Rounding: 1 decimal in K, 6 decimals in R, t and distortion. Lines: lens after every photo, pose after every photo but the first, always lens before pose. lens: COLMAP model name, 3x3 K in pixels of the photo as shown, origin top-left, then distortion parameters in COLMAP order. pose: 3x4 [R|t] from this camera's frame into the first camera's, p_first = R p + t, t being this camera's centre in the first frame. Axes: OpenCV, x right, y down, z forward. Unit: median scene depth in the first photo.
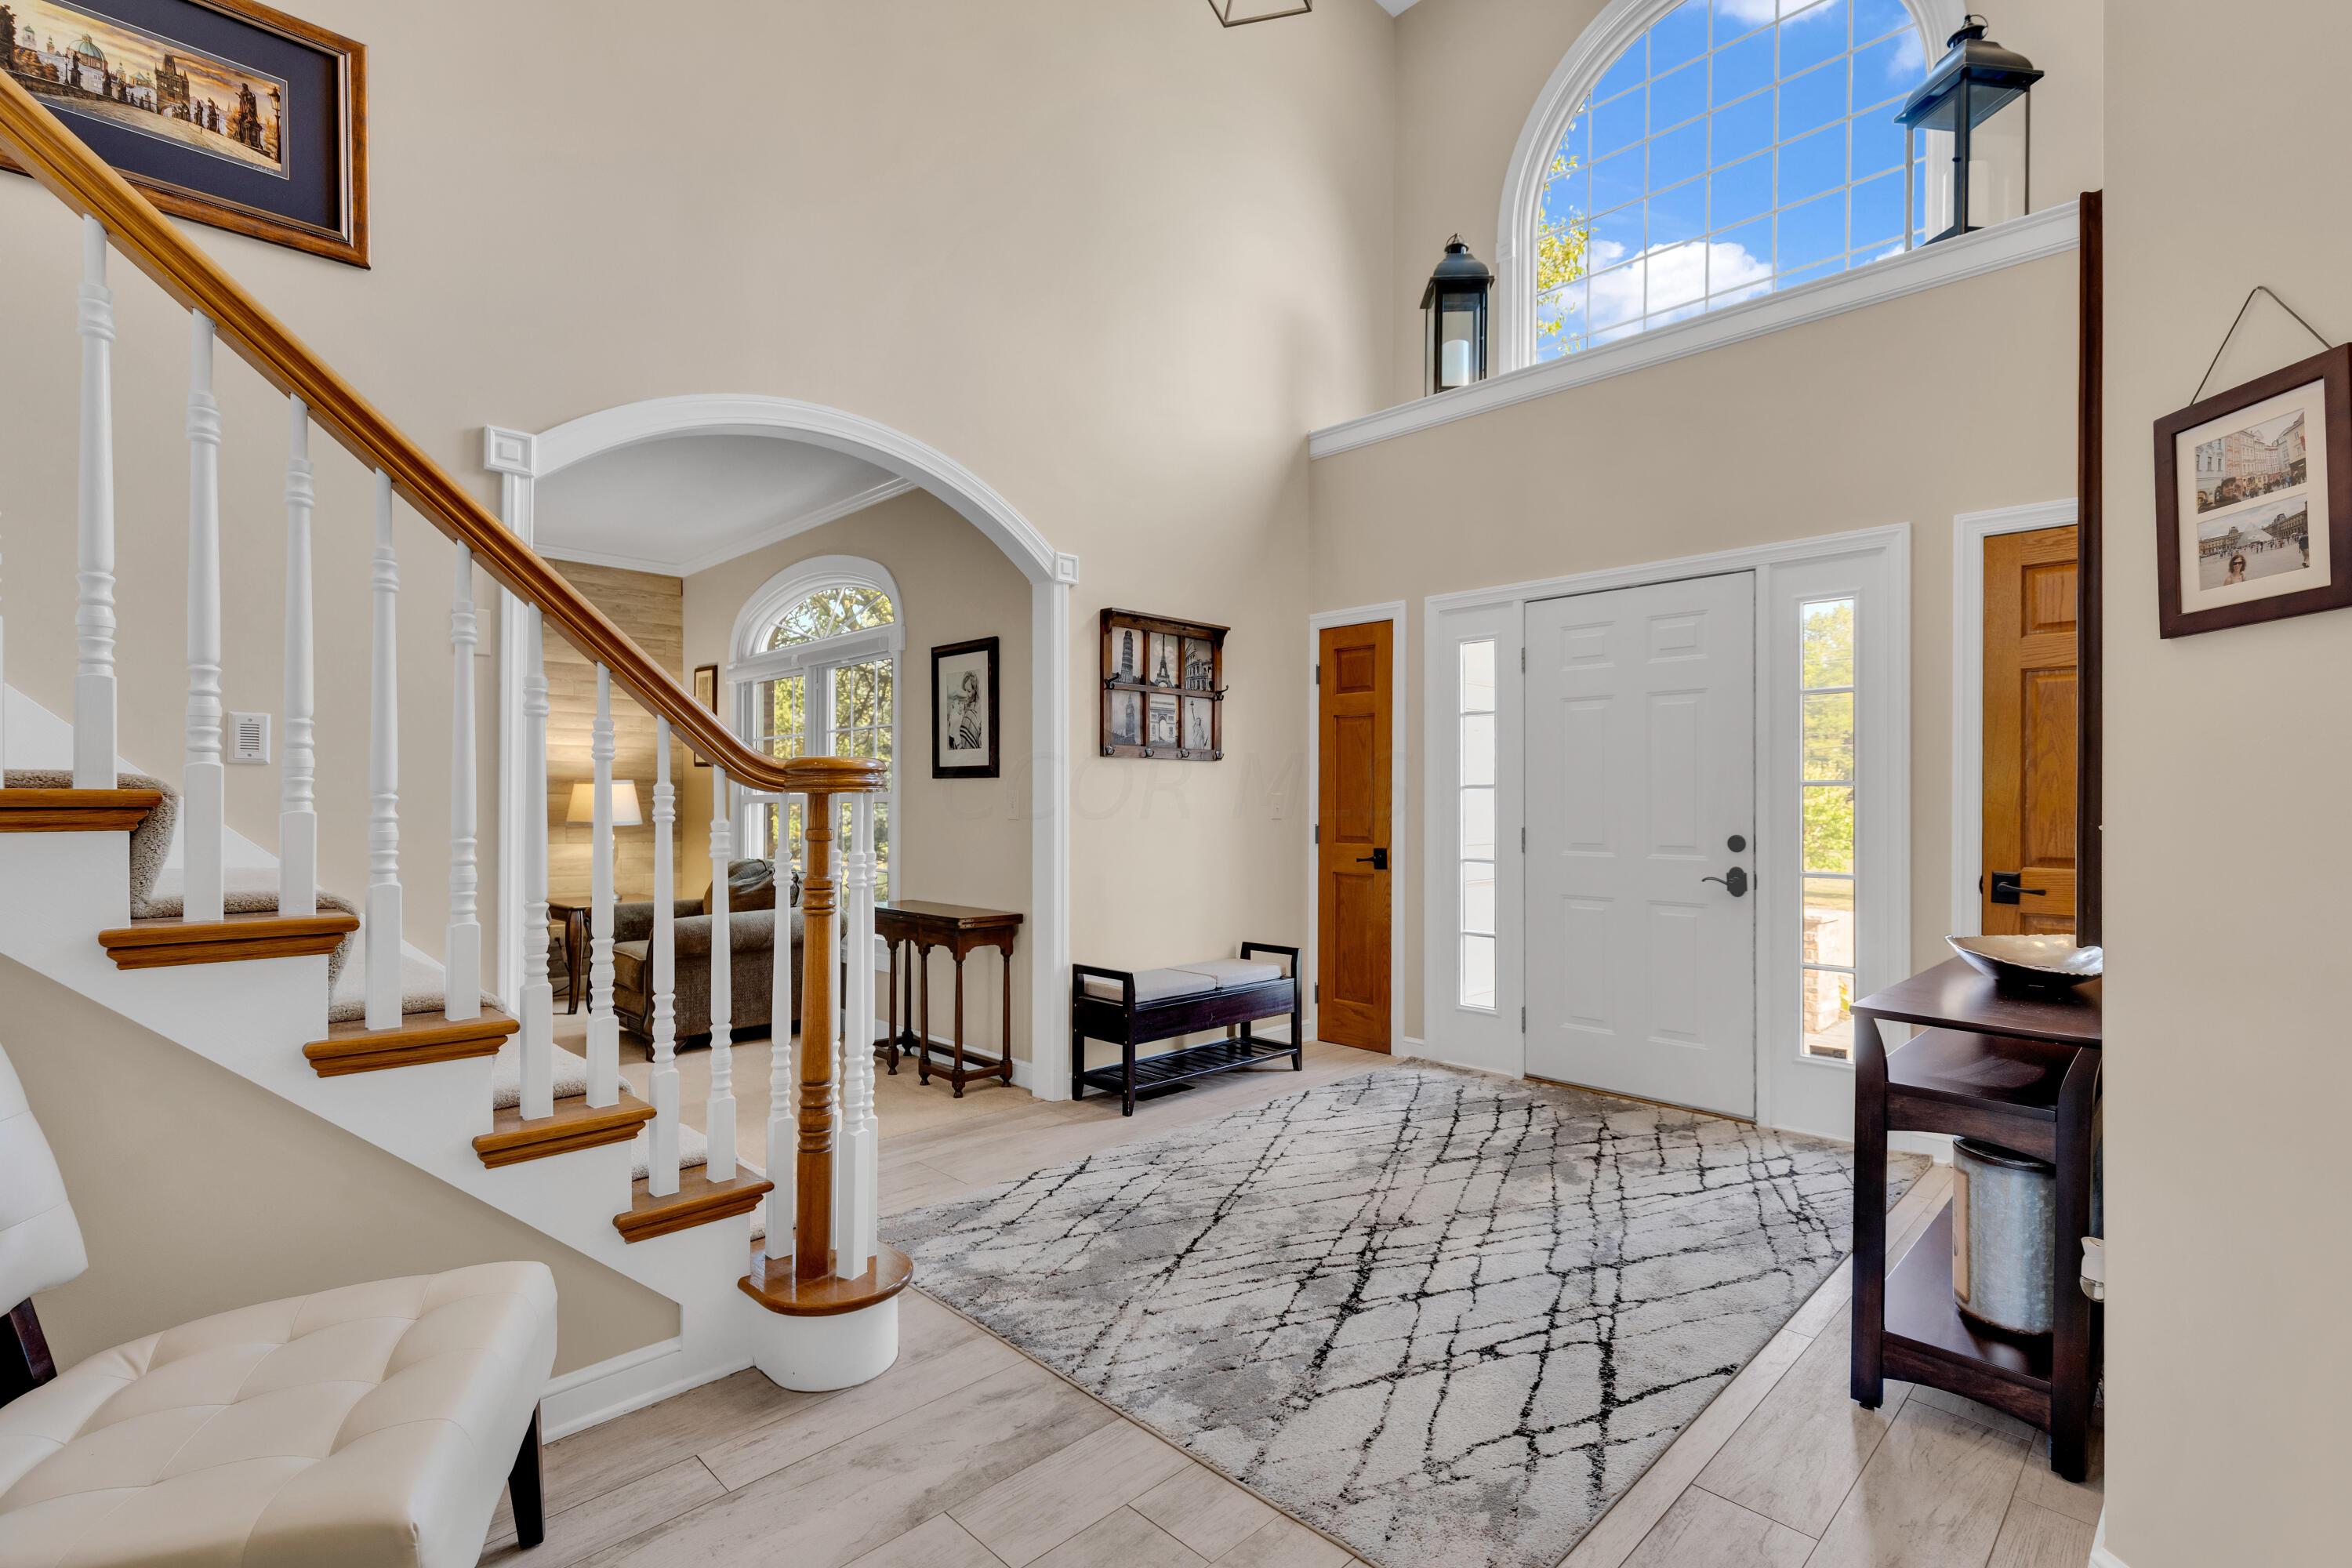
lens RADIAL K [[1077.7, 0, 1176.5], [0, 1077.7, 791.5], [0, 0, 1]] dist [0.021551, -0.000236]
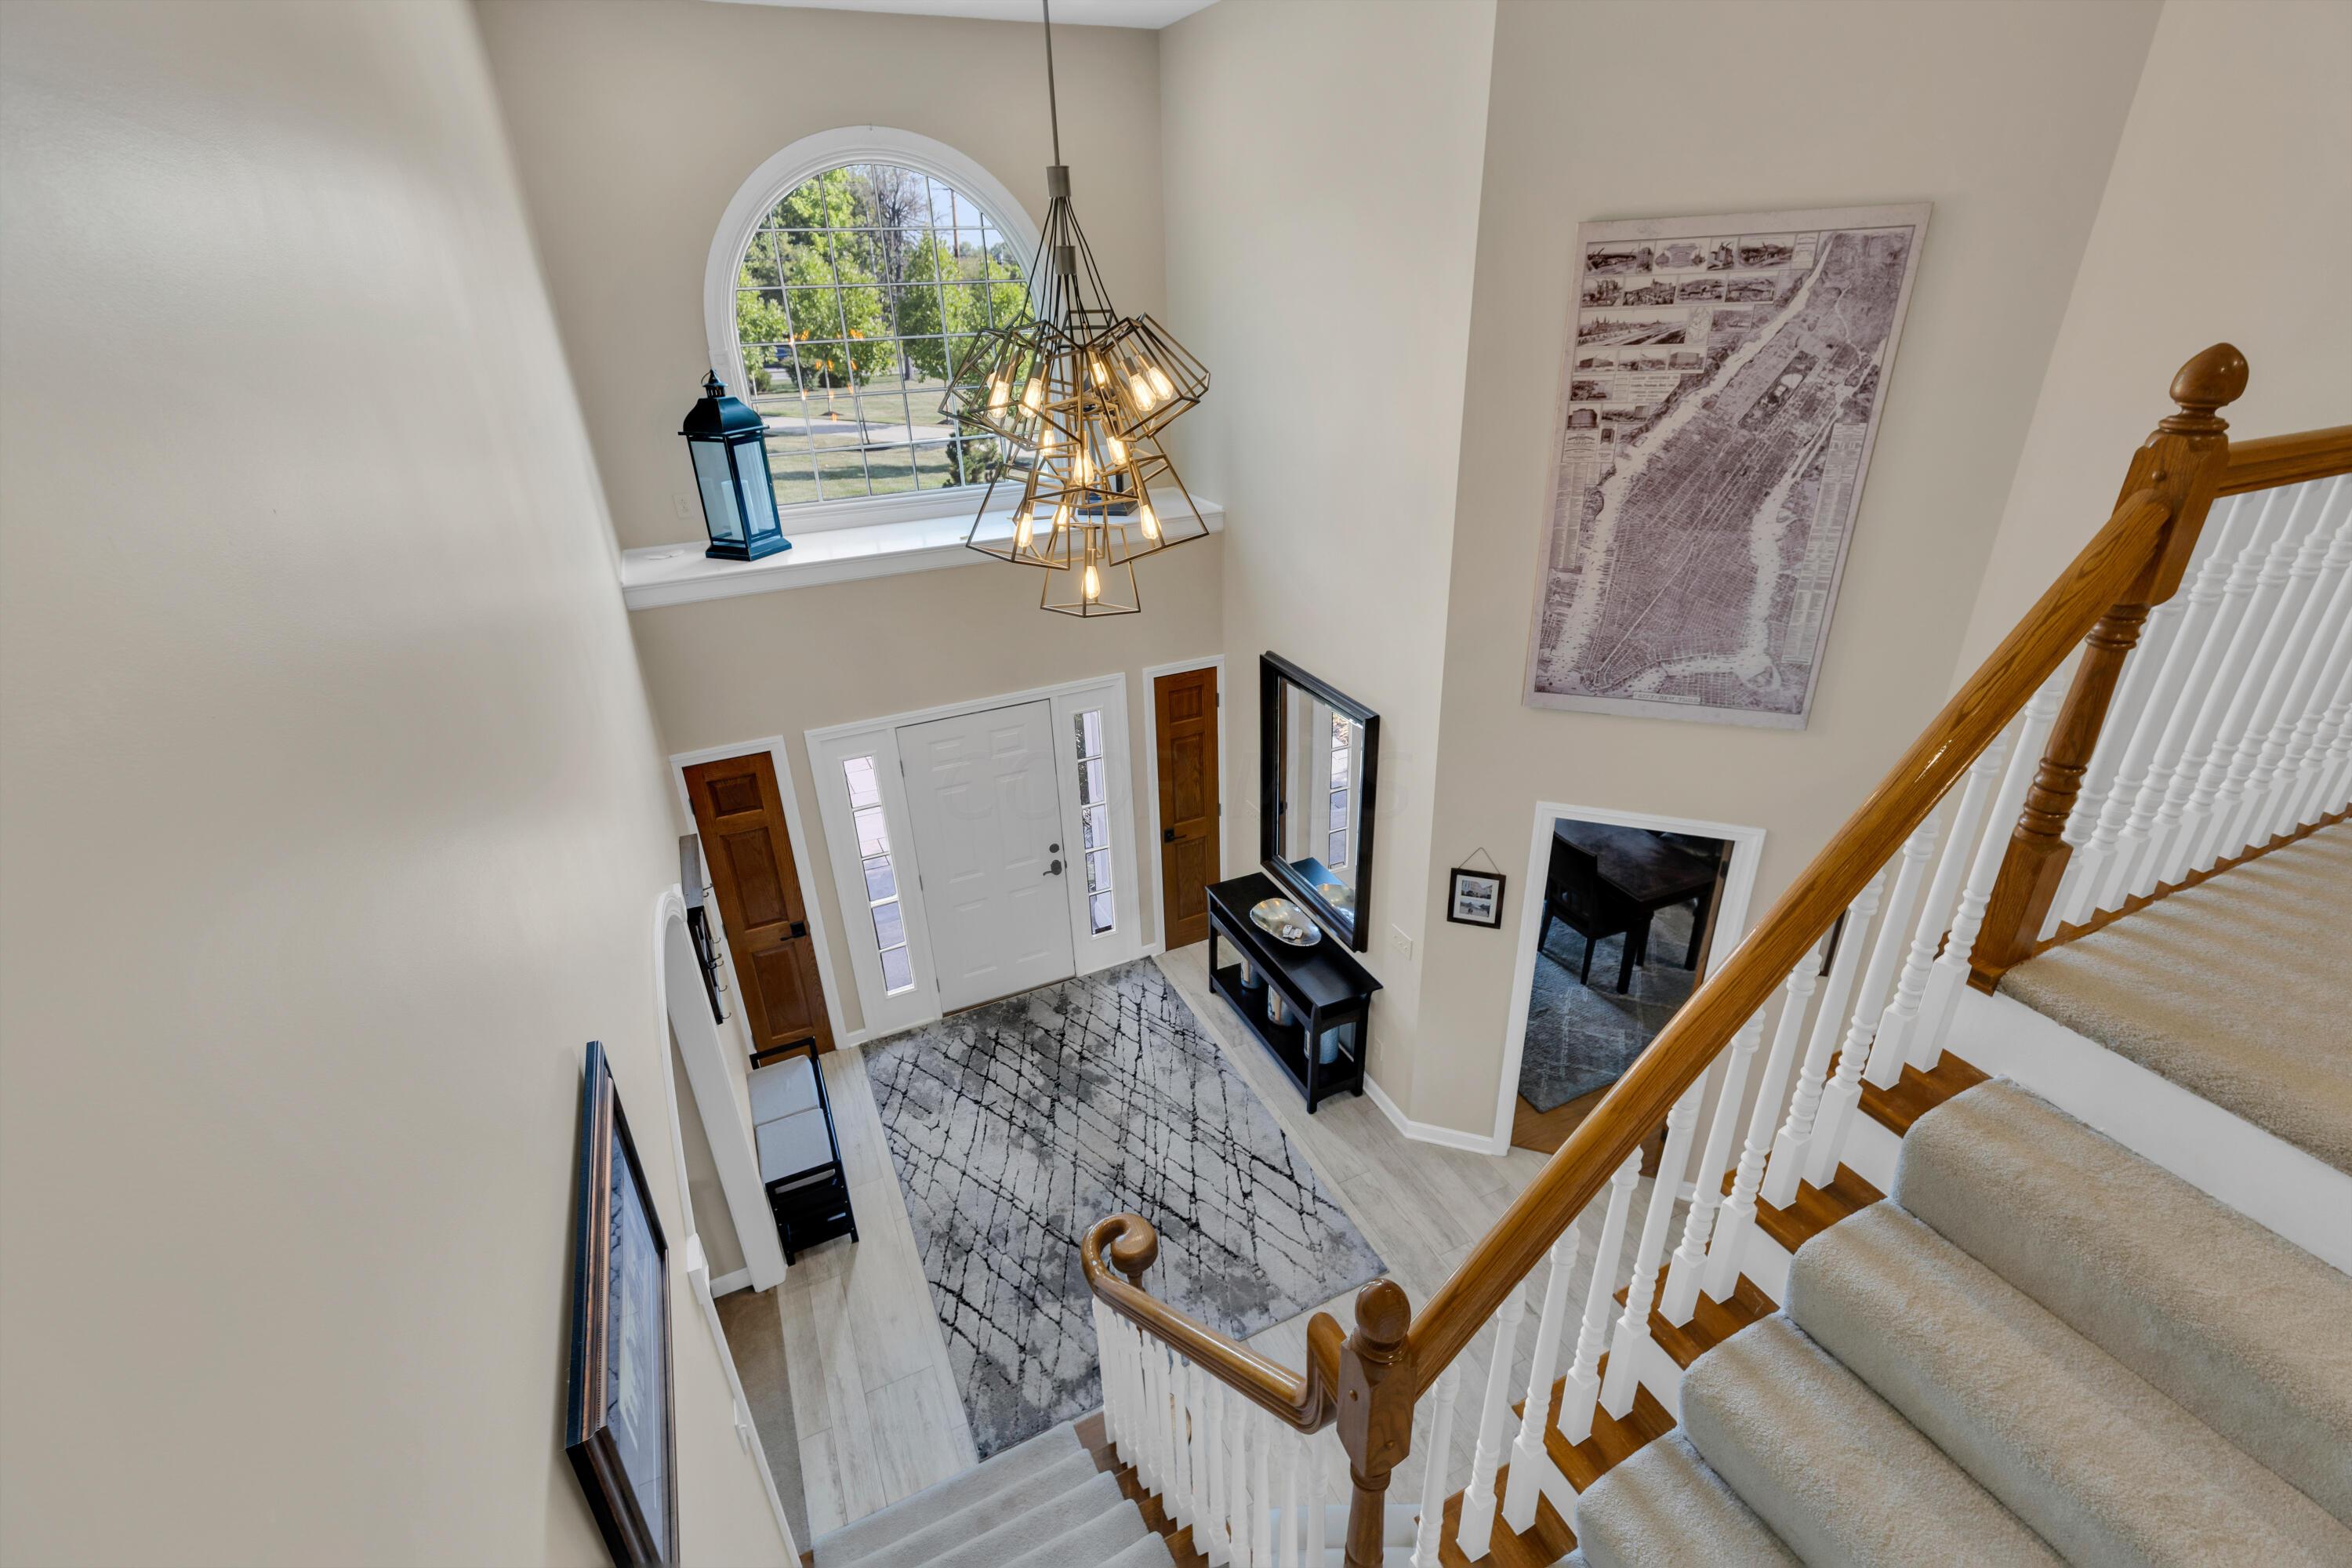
lens RADIAL K [[1077.7, 0, 1177.5], [0, 1077.7, 788.5], [0, 0, 1]] dist [0.021551, -0.000236]
pose [[0.341299, -0.432954, 0.834306, -0.906136], [0.032979, 0.892571, 0.449699, -0.904754], [-0.939376, -0.125967, 0.318912, 0.325600]]
